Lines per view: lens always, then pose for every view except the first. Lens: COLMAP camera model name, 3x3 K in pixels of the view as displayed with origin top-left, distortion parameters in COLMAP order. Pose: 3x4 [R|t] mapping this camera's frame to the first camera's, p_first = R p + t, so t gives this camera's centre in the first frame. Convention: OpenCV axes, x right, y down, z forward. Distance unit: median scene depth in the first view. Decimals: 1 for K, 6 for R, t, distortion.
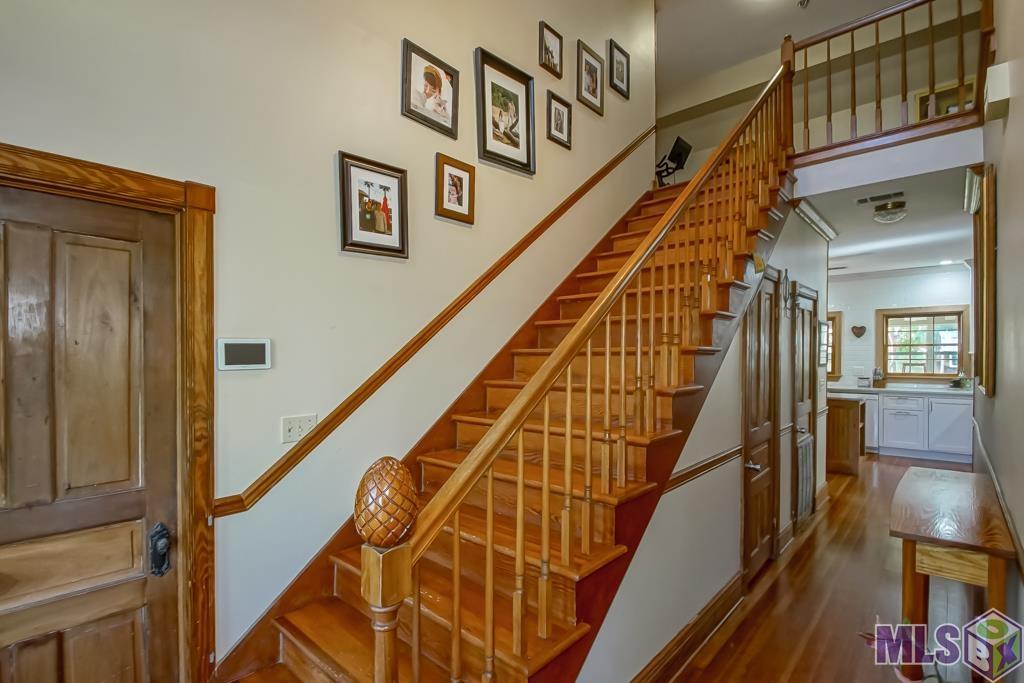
lens RADIAL K [[468.0, 0, 535.5], [0, 468.0, 356.7], [0, 0, 1]] dist [-0.001111, -0.002215]
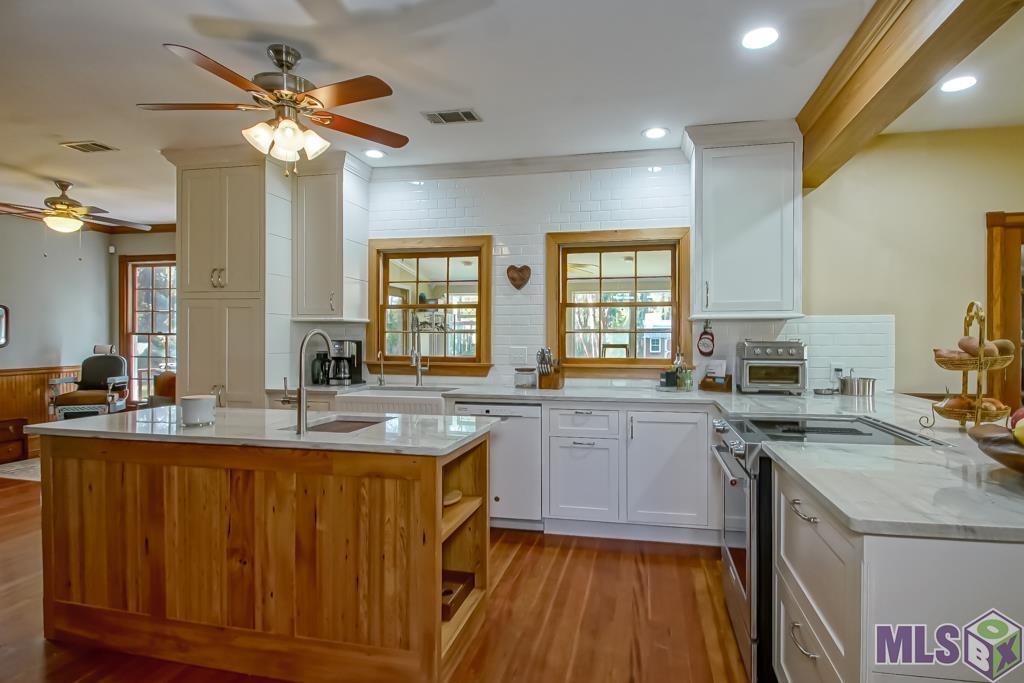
lens RADIAL K [[521.1, 0, 516.8], [0, 521.1, 338.6], [0, 0, 1]] dist [0.009595, -0.000350]
pose [[0.887627, 0.009185, 0.460472, 0.453711], [-0.006263, 0.999949, -0.007871, 0.018044], [-0.460521, 0.004103, 0.887639, 0.529776]]
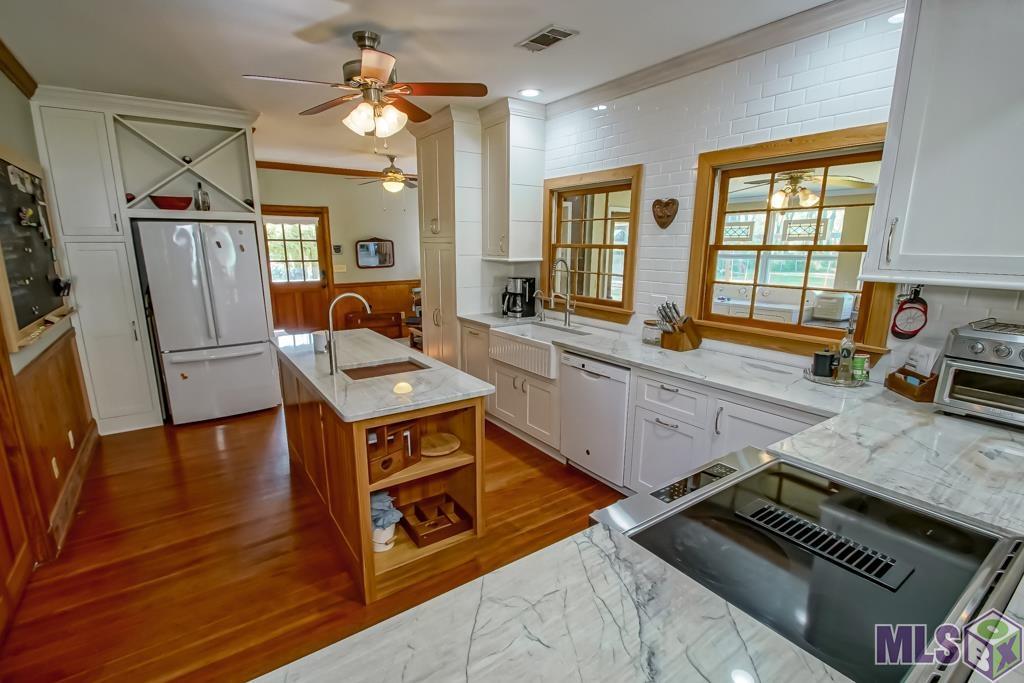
lens RADIAL K [[468.0, 0, 507.2], [0, 468.0, 350.3], [0, 0, 1]] dist [-0.001111, -0.002215]
pose [[0.960959, 0.069709, -0.267765, 0.708231], [-0.009504, 0.975488, 0.219846, -0.025011], [0.276526, -0.208718, 0.938067, 0.562363]]
